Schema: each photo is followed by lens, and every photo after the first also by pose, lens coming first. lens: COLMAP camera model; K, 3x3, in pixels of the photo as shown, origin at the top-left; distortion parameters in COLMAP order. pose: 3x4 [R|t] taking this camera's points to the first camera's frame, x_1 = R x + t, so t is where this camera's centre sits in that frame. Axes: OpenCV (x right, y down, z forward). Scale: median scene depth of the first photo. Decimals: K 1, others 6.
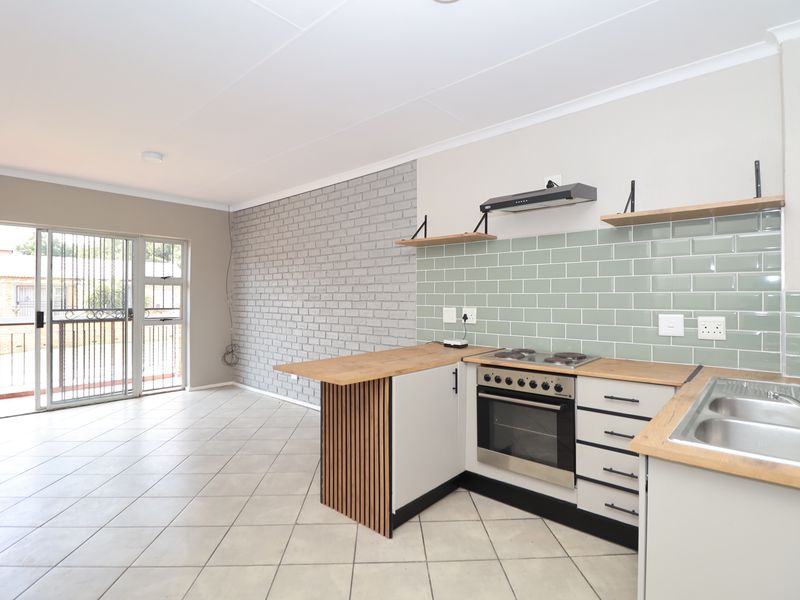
lens RADIAL K [[414.7, 0, 400.3], [0, 414.7, 294.4], [0, 0, 1]] dist [0.002975, -0.014608]
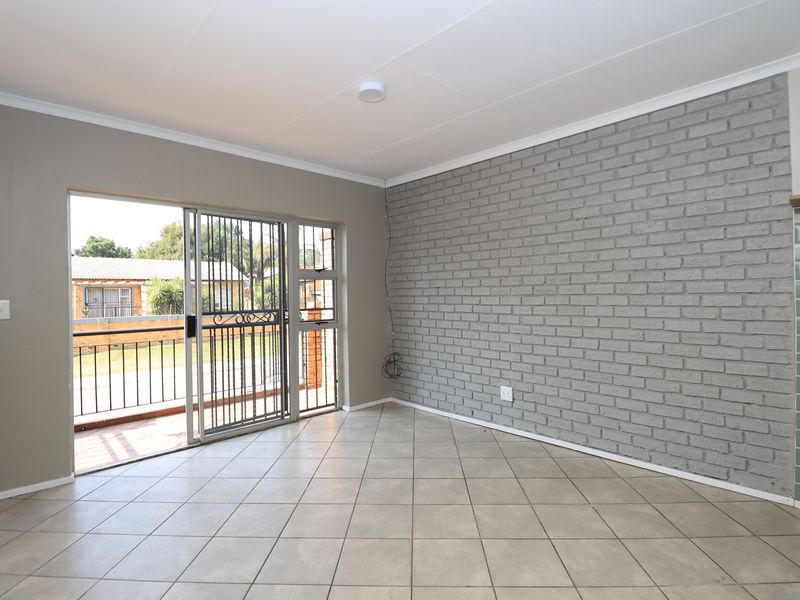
lens RADIAL K [[414.7, 0, 400.3], [0, 414.7, 294.4], [0, 0, 1]] dist [0.002975, -0.014608]
pose [[0.996675, -0.017449, -0.079585, -0.681633], [0.018228, 0.999793, 0.009076, 0.003739], [0.079410, -0.010496, 0.996787, 0.420739]]
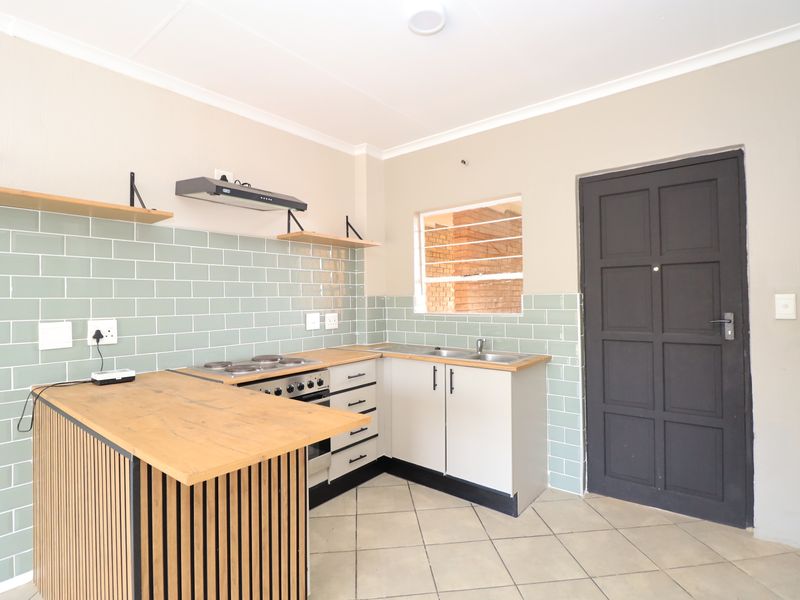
lens RADIAL K [[414.7, 0, 400.3], [0, 414.7, 294.4], [0, 0, 1]] dist [0.002975, -0.014608]
pose [[-0.060549, 0.013274, 0.998077, -0.589694], [0.009823, 0.999871, -0.012702, 0.005988], [-0.998117, 0.009035, -0.060671, 0.680099]]
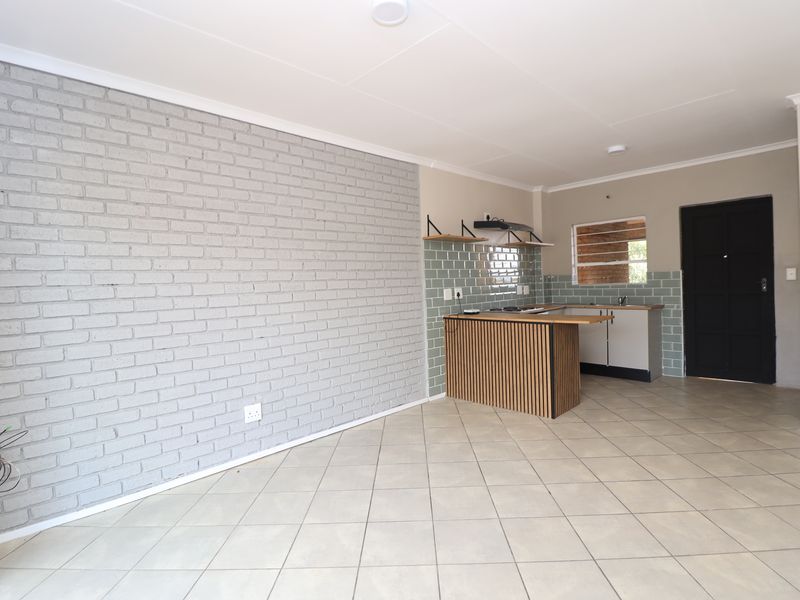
lens RADIAL K [[414.7, 0, 400.3], [0, 414.7, 294.4], [0, 0, 1]] dist [0.002975, -0.014608]
pose [[0.061647, -0.027289, 0.997725, -1.512841], [0.033399, 0.999123, 0.025264, 0.013290], [-0.997539, 0.031765, 0.062505, 1.306976]]
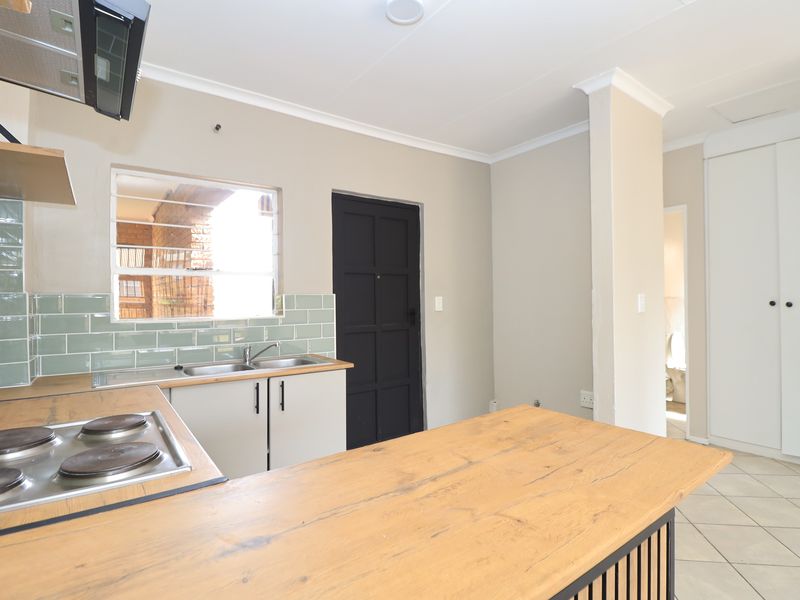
lens RADIAL K [[414.7, 0, 400.3], [0, 414.7, 294.4], [0, 0, 1]] dist [0.002975, -0.014608]
pose [[-0.978620, 0.013057, 0.205264, -0.053393], [0.010880, 0.999872, -0.011734, 0.010356], [-0.205391, -0.009250, -0.978636, 1.225986]]
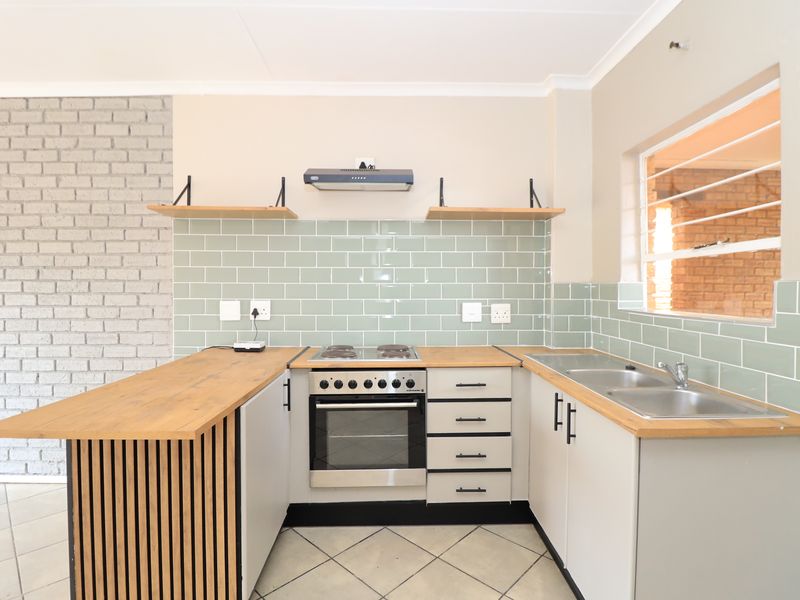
lens RADIAL K [[414.7, 0, 400.3], [0, 414.7, 294.4], [0, 0, 1]] dist [0.002975, -0.014608]
pose [[0.724964, -0.008325, 0.688736, -0.225171], [-0.005178, 0.999833, 0.017535, 0.005363], [-0.688767, -0.016278, 0.724800, 0.268809]]
